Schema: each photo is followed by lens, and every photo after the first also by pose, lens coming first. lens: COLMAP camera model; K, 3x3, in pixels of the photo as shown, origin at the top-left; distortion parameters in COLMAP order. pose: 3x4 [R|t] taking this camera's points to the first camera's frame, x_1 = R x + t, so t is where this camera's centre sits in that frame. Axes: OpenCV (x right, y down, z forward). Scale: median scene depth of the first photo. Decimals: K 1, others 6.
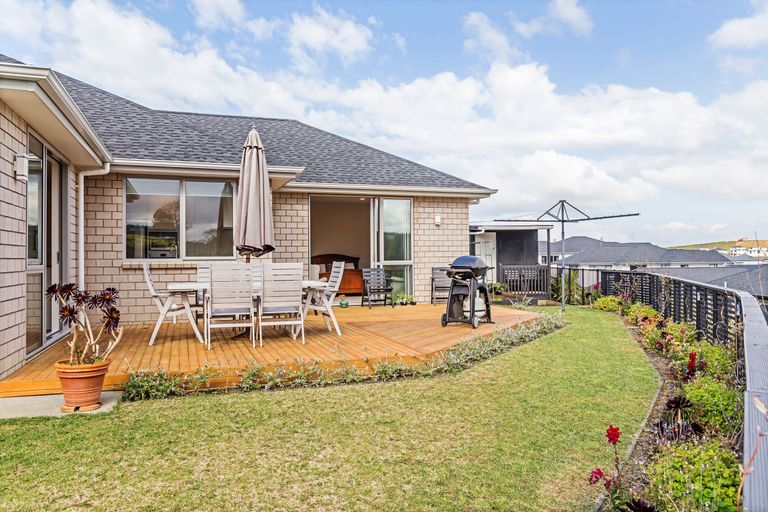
lens RADIAL K [[545.1, 0, 384.0], [0, 545.1, 256.0], [0, 0, 1]] dist [-0.023071, 0.000360]
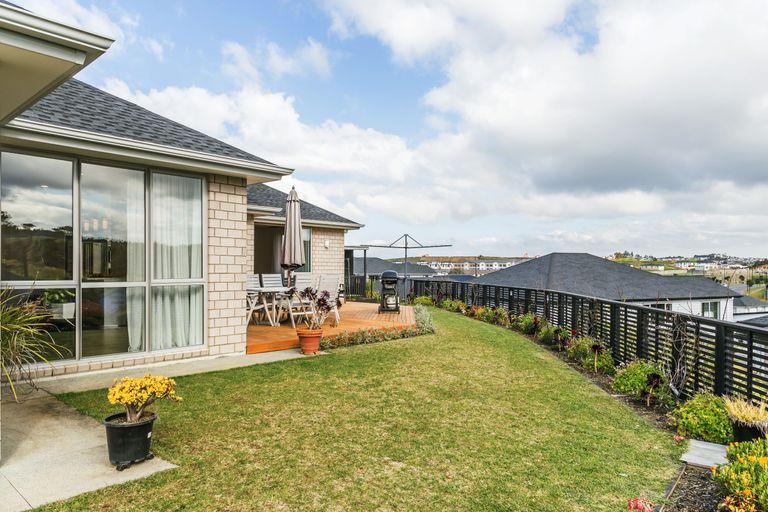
lens RADIAL K [[537.1, 0, 384.0], [0, 537.1, 256.0], [0, 0, 1]] dist [0.007029, 0.003702]
pose [[0.862942, 0.023266, 0.504767, -0.095106], [-0.014416, 0.999666, -0.021432, -0.001456], [-0.505097, 0.011218, 0.862990, -0.055257]]
